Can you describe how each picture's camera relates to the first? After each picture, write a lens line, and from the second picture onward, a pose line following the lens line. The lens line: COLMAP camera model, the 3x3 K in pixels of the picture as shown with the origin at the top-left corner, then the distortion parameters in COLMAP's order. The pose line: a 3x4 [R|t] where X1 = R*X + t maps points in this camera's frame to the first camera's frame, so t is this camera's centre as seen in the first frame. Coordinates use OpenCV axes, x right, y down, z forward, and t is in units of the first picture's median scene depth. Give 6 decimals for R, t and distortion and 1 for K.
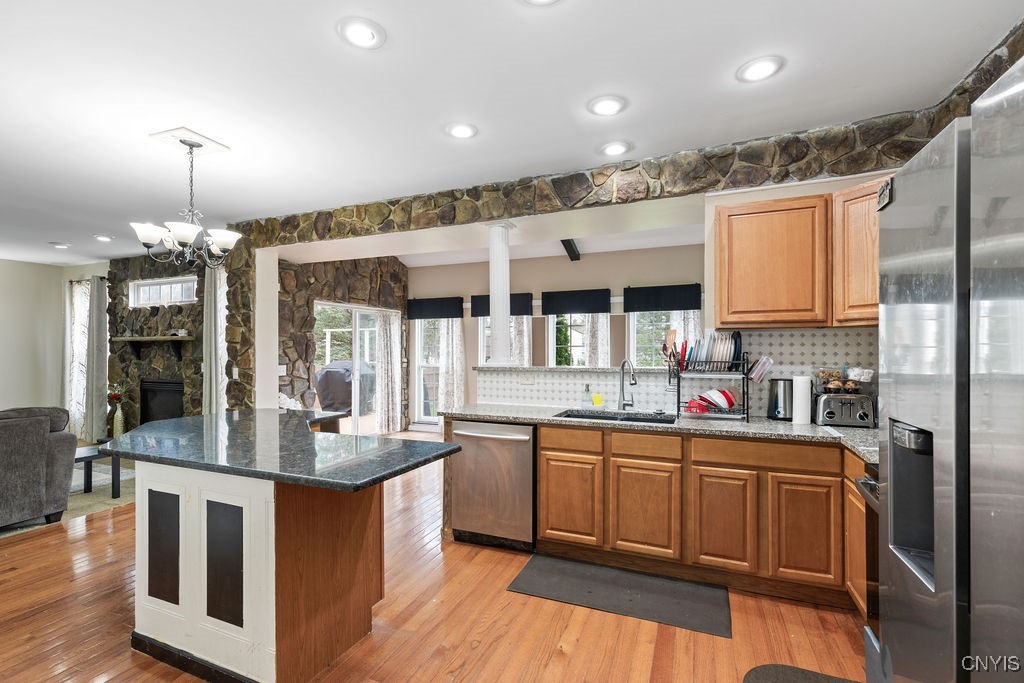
lens RADIAL K [[462.2, 0, 510.9], [0, 462.2, 352.5], [0, 0, 1]] dist [0.002452, -0.000169]
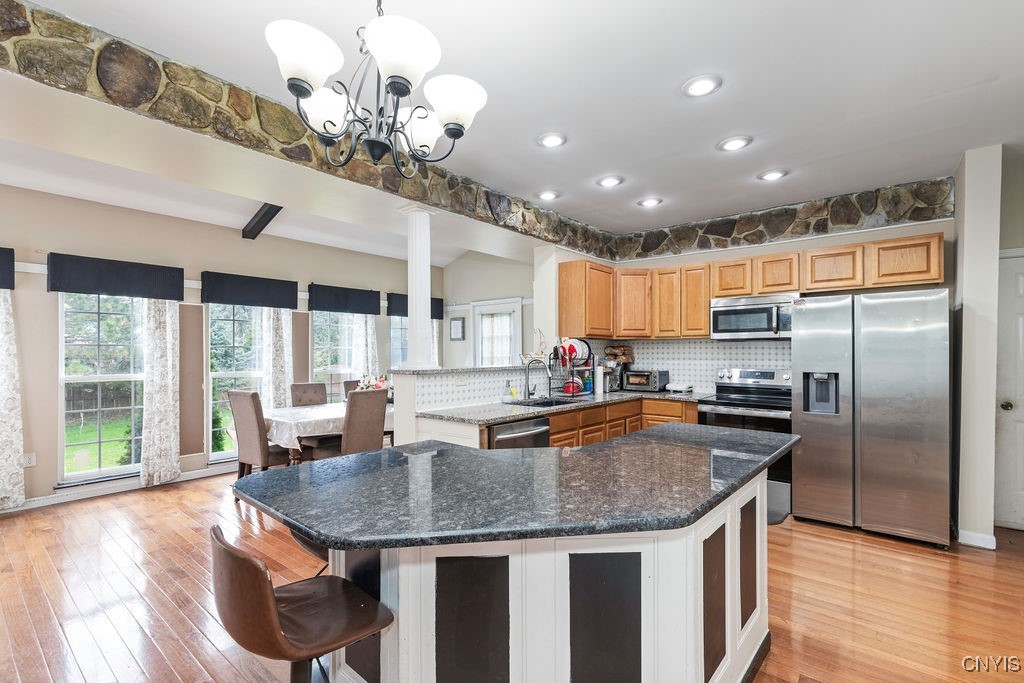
lens RADIAL K [[462.2, 0, 510.9], [0, 462.2, 352.5], [0, 0, 1]] dist [0.002452, -0.000169]
pose [[0.285146, -0.001730, 0.958482, -0.605778], [0.007328, 0.999973, -0.000376, -0.000290], [-0.958456, 0.007131, 0.285151, 0.423607]]
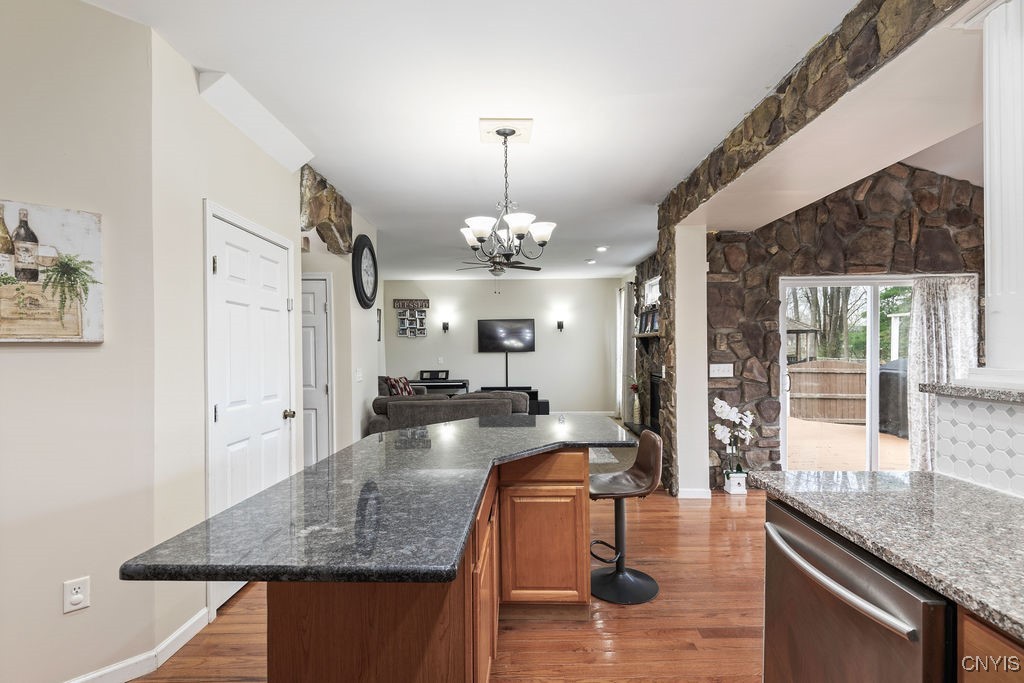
lens RADIAL K [[473.3, 0, 513.4], [0, 473.3, 354.7], [0, 0, 1]] dist [0.002099, 0.000050]
pose [[0.372508, 0.011440, -0.927958, 0.128973], [0.005556, 0.999879, 0.014557, -0.002468], [0.928012, -0.010579, 0.372399, 0.357277]]
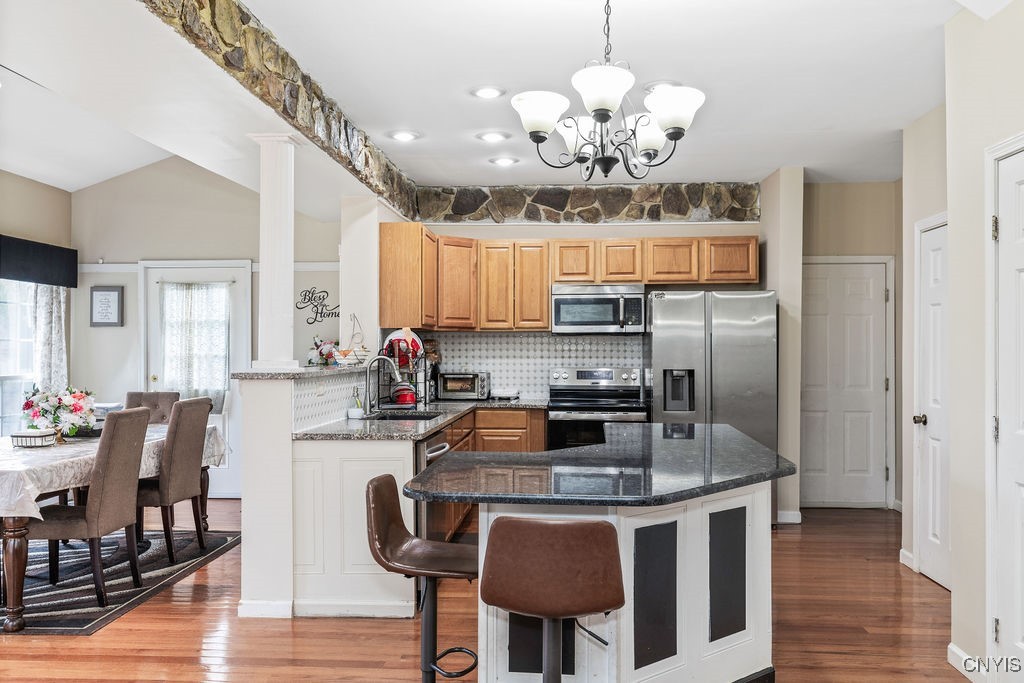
lens RADIAL K [[805.0, 0, 512.0], [0, 805.0, 341.5], [0, 0, 1]] dist [-0.003603, -0.006933]
pose [[-0.333422, 0.008750, 0.942737, -0.821363], [0.004205, 0.999961, -0.007793, 0.000249], [-0.942768, 0.001366, -0.333446, 0.780146]]
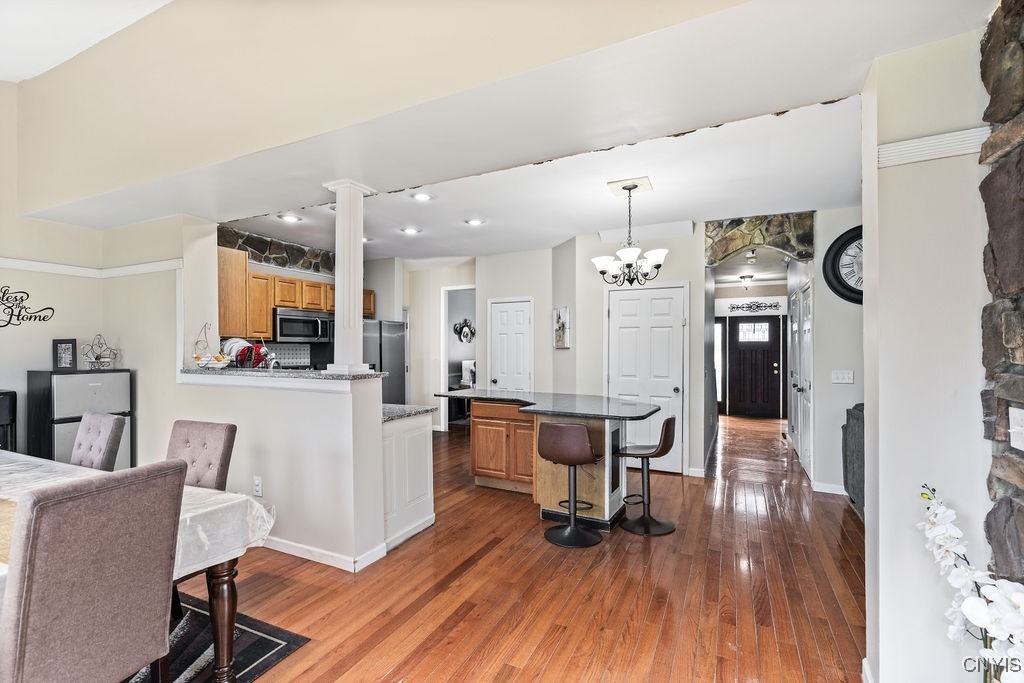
lens RADIAL K [[462.2, 0, 510.9], [0, 462.2, 352.5], [0, 0, 1]] dist [0.002452, -0.000169]
pose [[-0.998515, 0.003316, 0.054373, -0.242894], [0.003829, 0.999949, 0.009333, -0.006661], [-0.054339, 0.009527, -0.998477, 1.283431]]
